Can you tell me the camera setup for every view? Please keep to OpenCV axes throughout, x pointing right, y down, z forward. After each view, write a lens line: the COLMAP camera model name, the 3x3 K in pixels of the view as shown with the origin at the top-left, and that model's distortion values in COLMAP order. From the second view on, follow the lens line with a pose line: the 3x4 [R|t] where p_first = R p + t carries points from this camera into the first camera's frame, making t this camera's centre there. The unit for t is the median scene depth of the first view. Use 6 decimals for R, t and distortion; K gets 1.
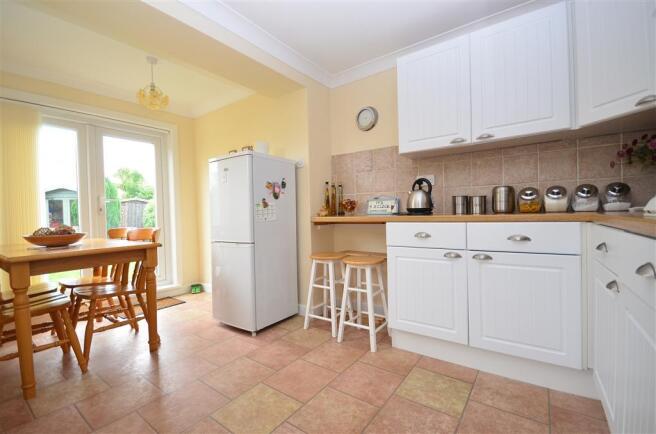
lens RADIAL K [[288.7, 0, 328.0], [0, 288.7, 217.0], [0, 0, 1]] dist [0.013956, -0.014372]
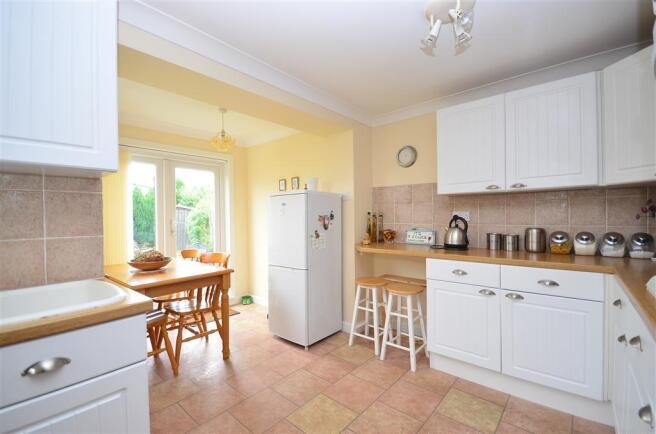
lens RADIAL K [[288.7, 0, 328.0], [0, 288.7, 217.0], [0, 0, 1]] dist [0.013956, -0.014372]
pose [[0.996120, 0.014933, -0.086730, -0.085707], [-0.015769, 0.999835, -0.008962, -0.122257], [0.086582, 0.010295, 0.996192, -0.166354]]
